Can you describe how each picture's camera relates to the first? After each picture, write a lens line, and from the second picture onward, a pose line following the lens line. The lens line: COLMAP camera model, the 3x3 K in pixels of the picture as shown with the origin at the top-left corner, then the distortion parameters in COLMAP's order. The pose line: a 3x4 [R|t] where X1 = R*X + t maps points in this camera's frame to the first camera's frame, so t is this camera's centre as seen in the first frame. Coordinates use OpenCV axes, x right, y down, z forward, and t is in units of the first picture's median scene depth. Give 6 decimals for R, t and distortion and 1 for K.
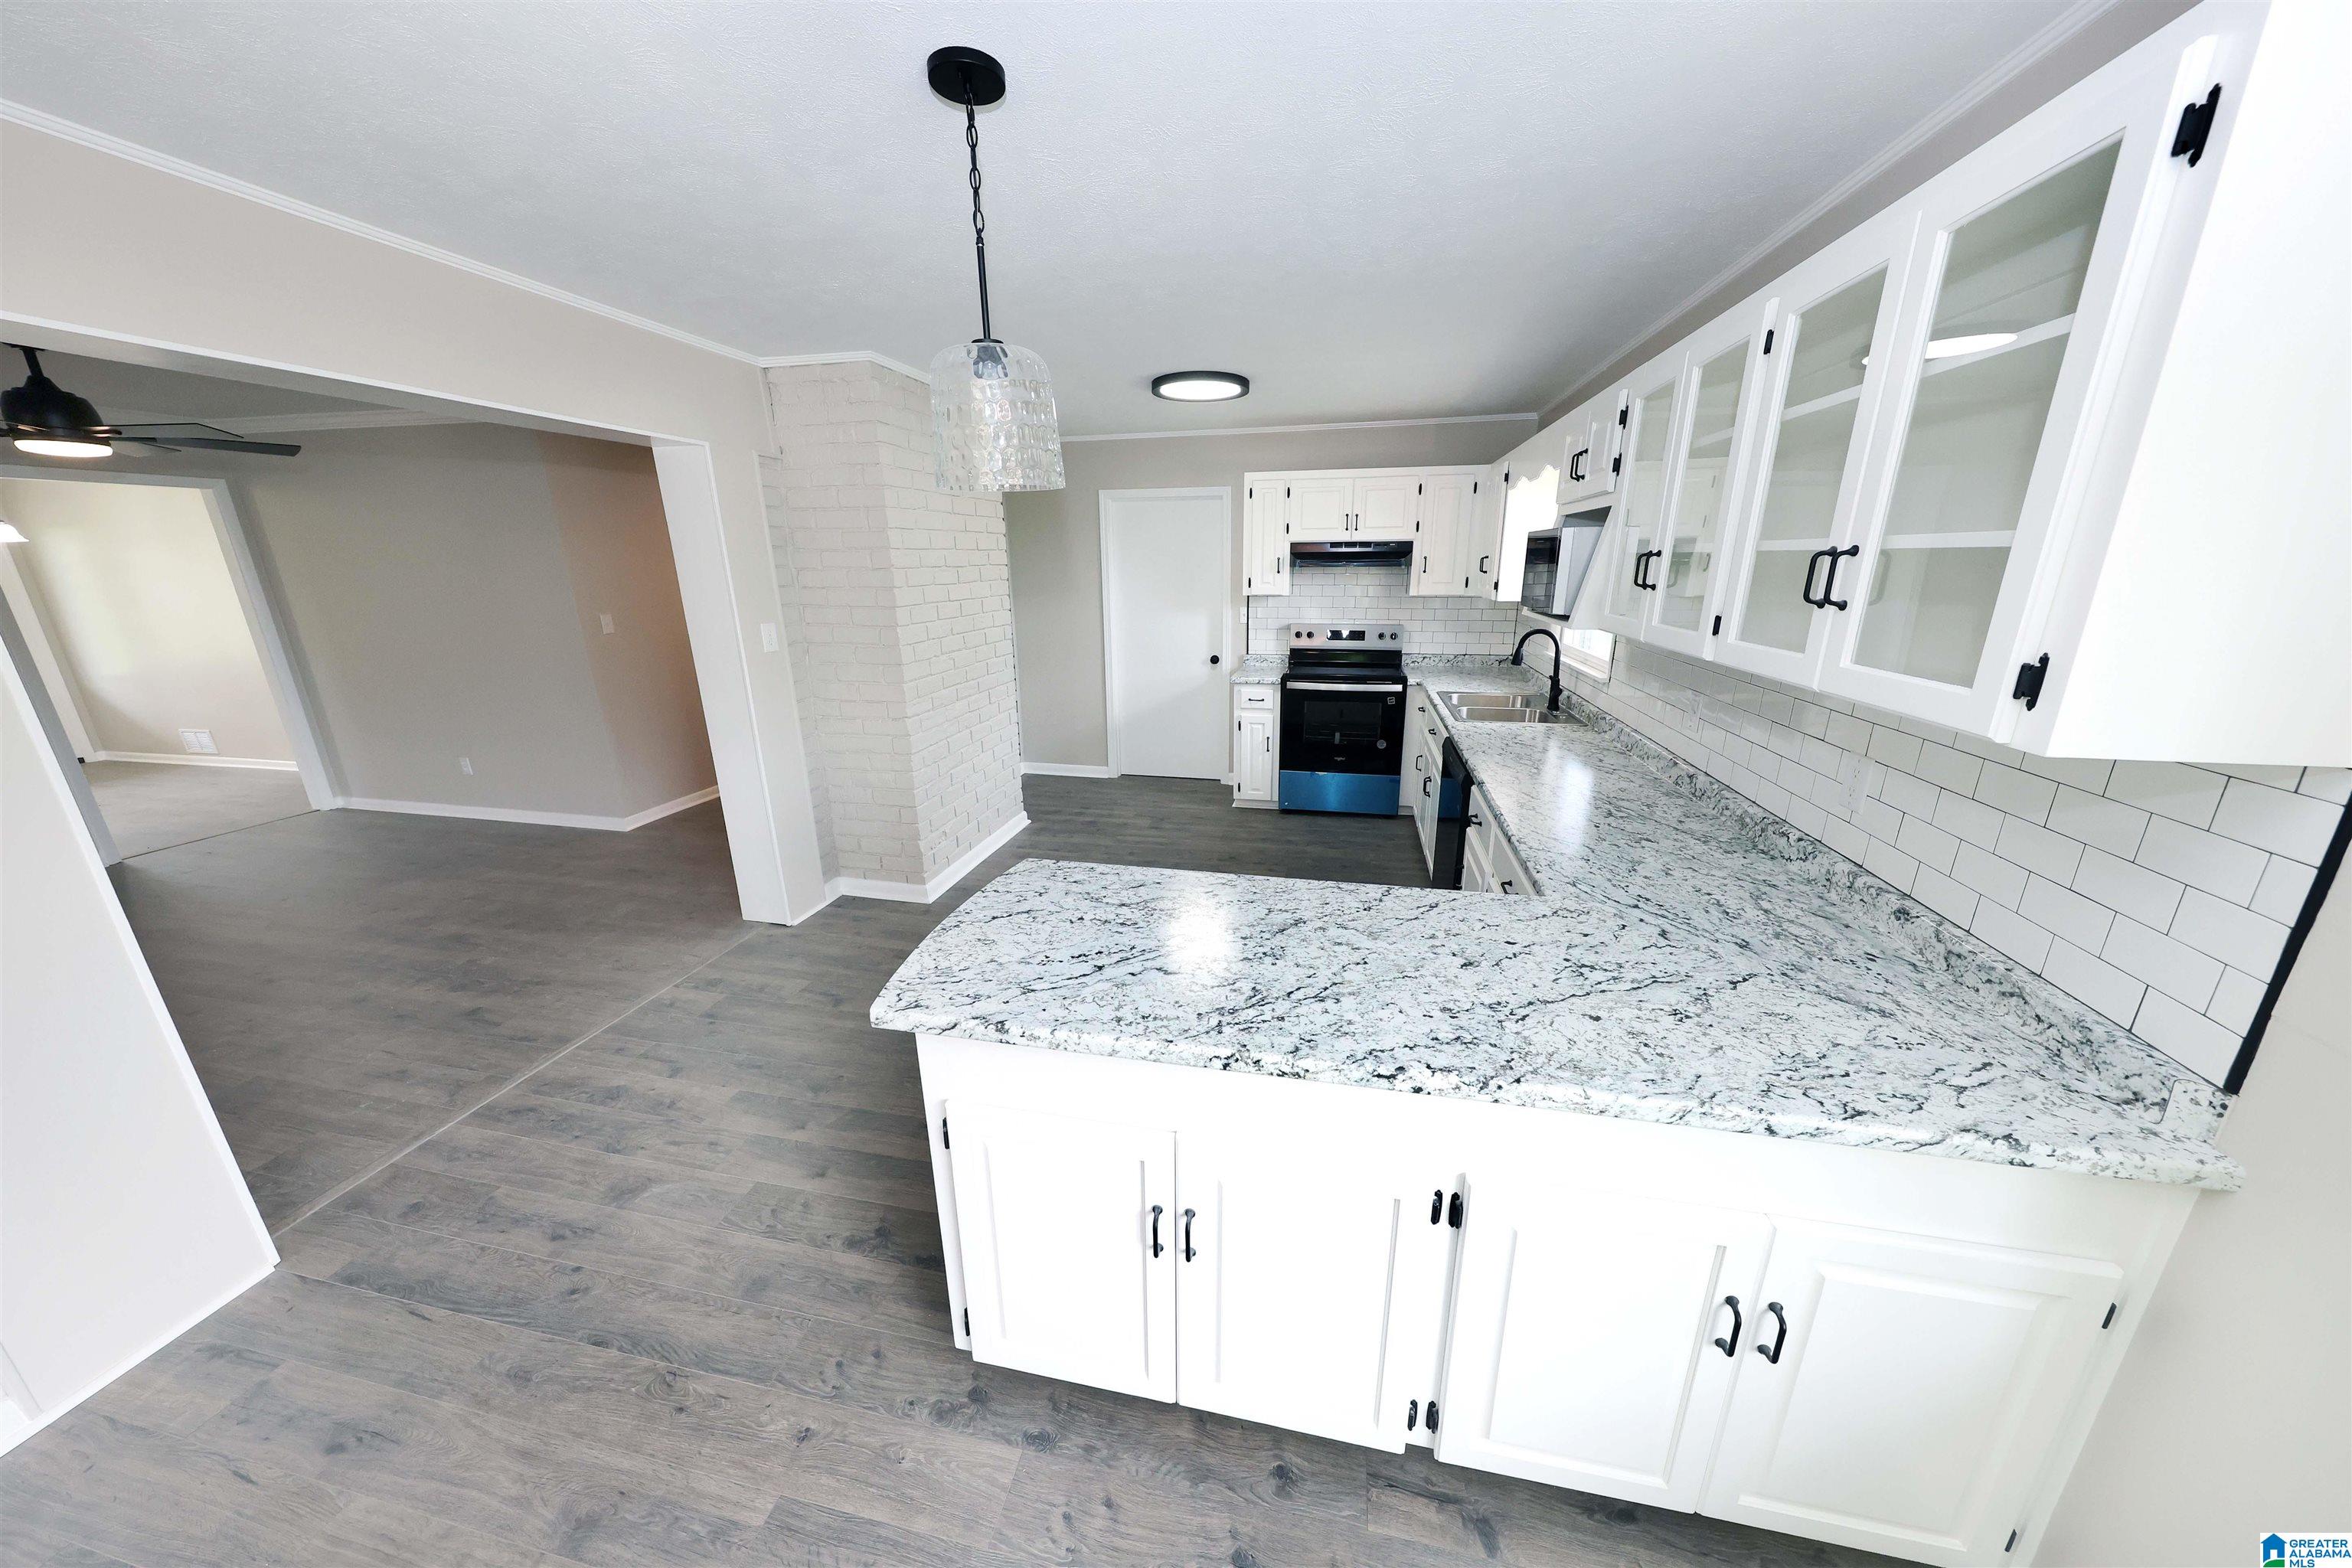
lens RADIAL K [[749.0, 0, 1202.5], [0, 749.0, 783.7], [0, 0, 1]] dist [-0.000378, -0.000115]
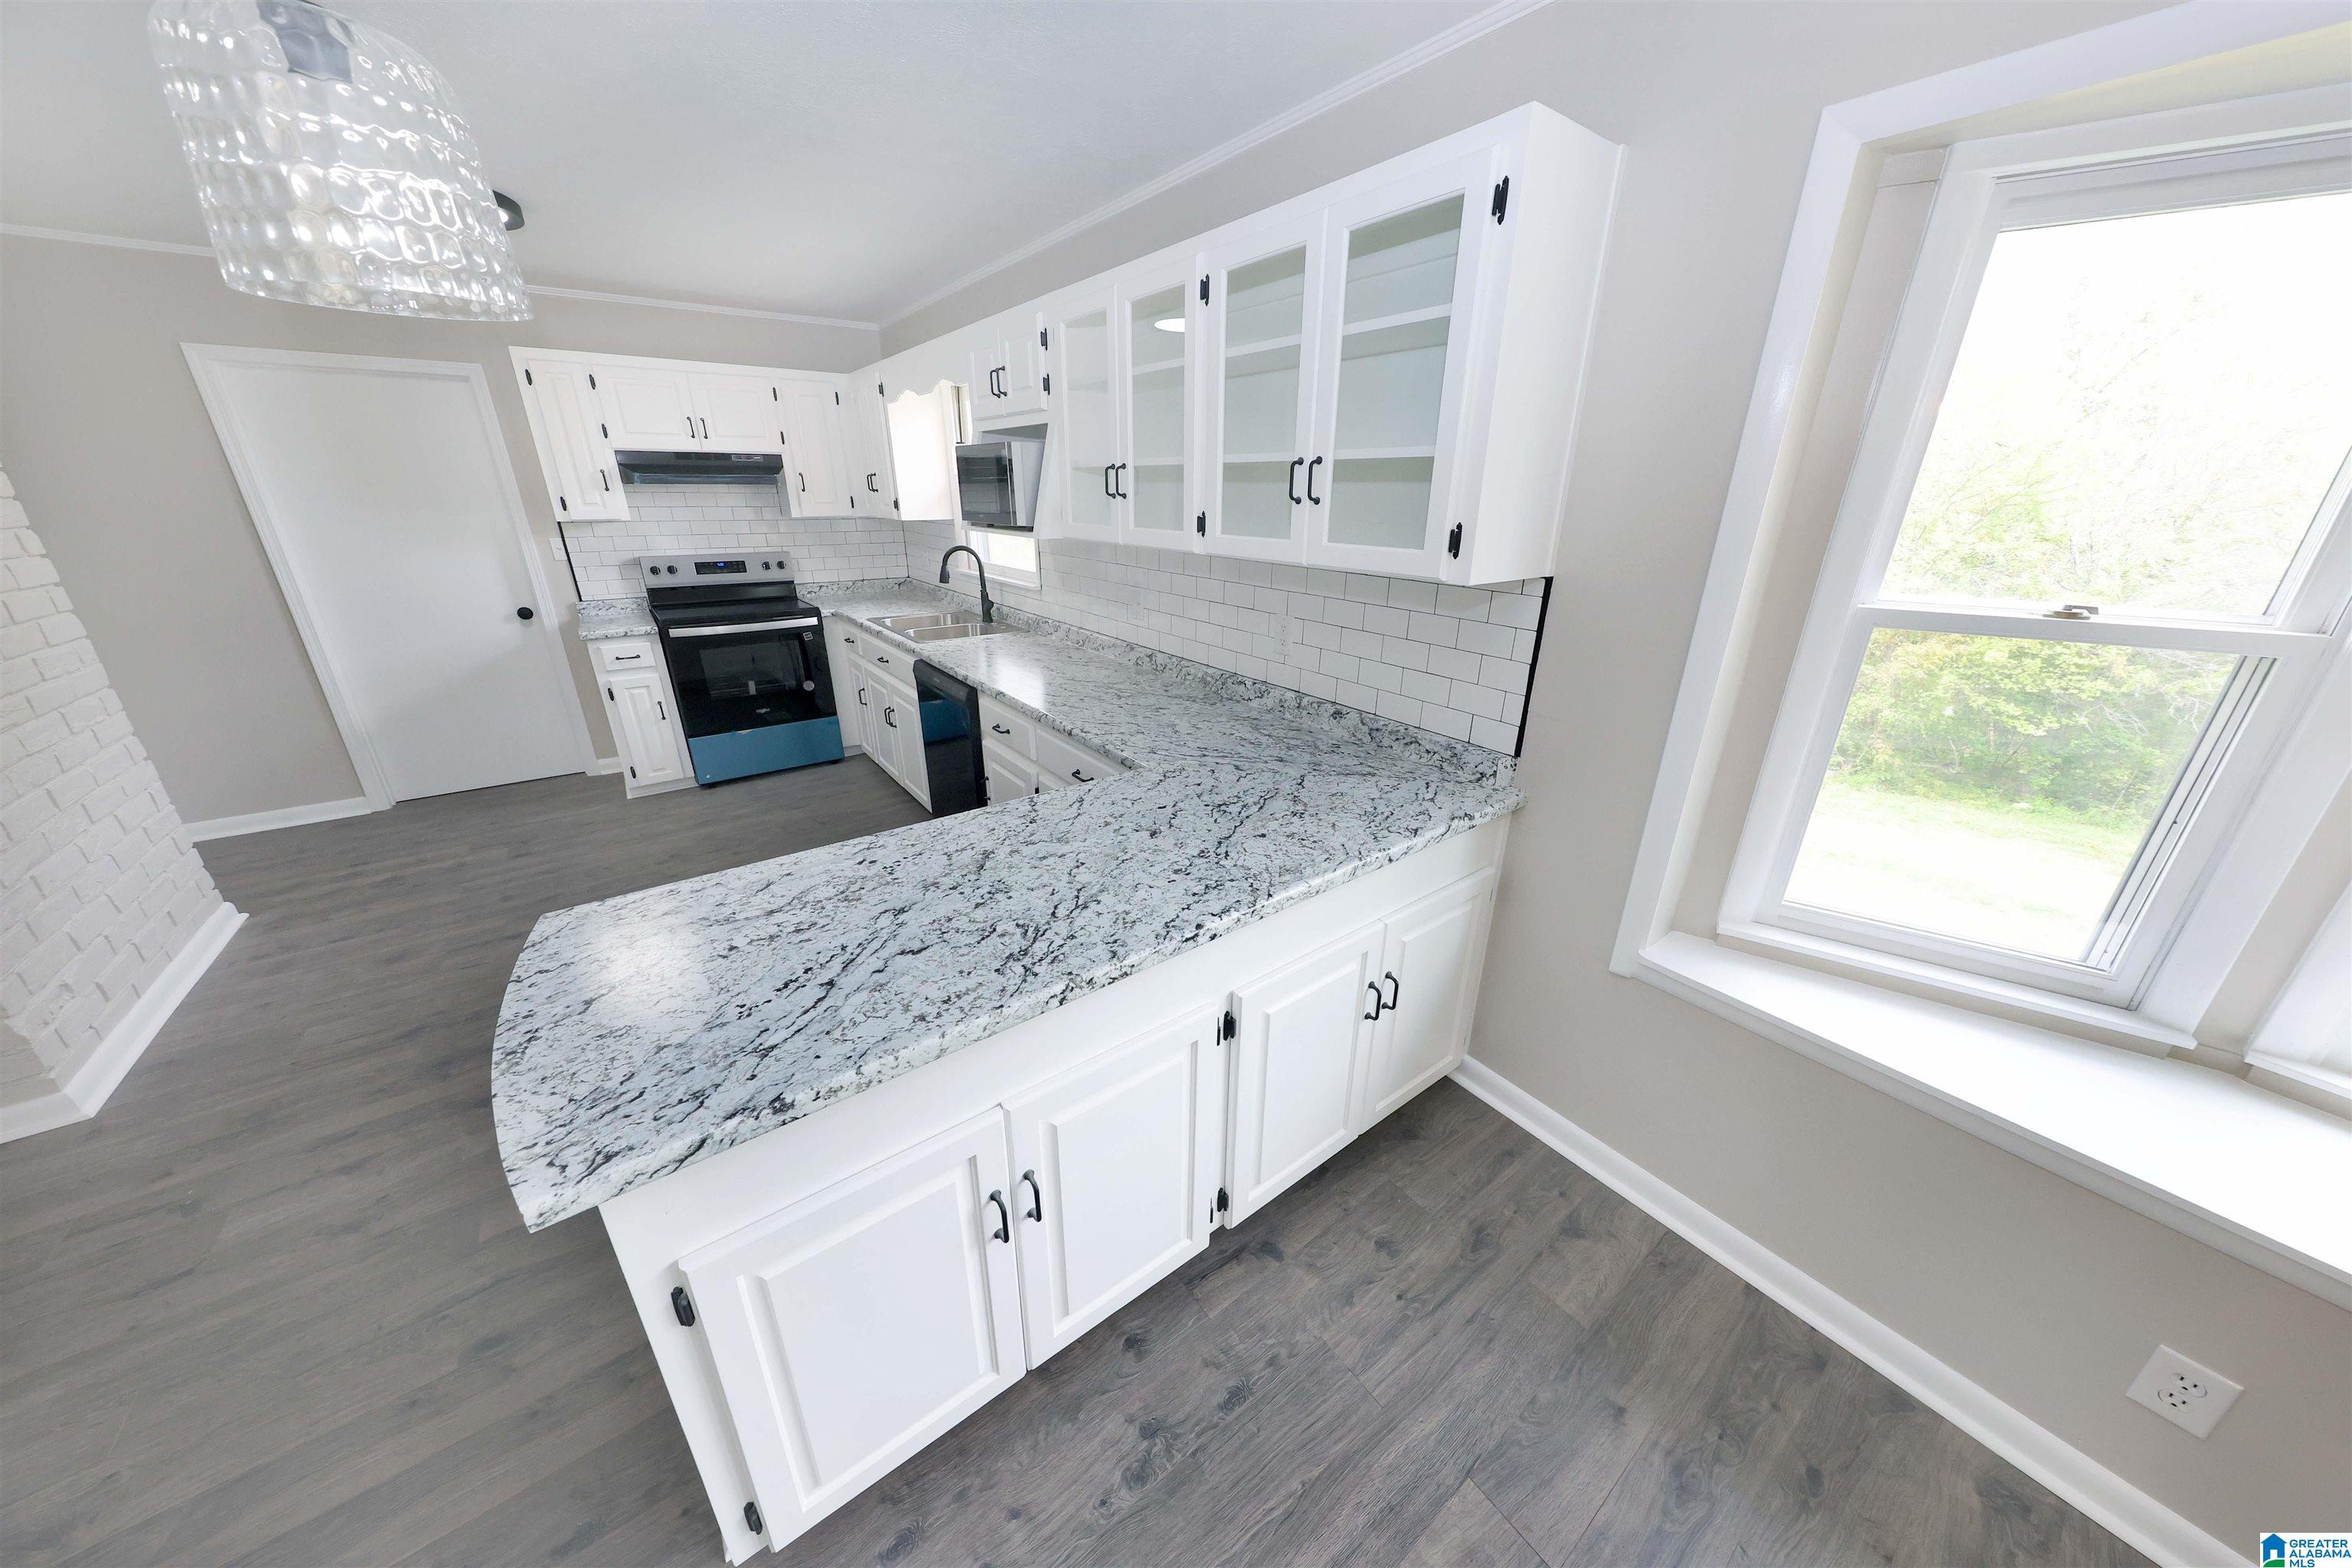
lens RADIAL K [[735.7, 0, 1181.2], [0, 735.7, 777.8], [0, 0, 1]] dist [-0.000304, -0.000196]
pose [[0.677001, -0.260738, 0.688249, -0.335020], [0.200307, 0.965118, 0.168594, -0.015927], [-0.708200, 0.023723, 0.705613, 0.180764]]
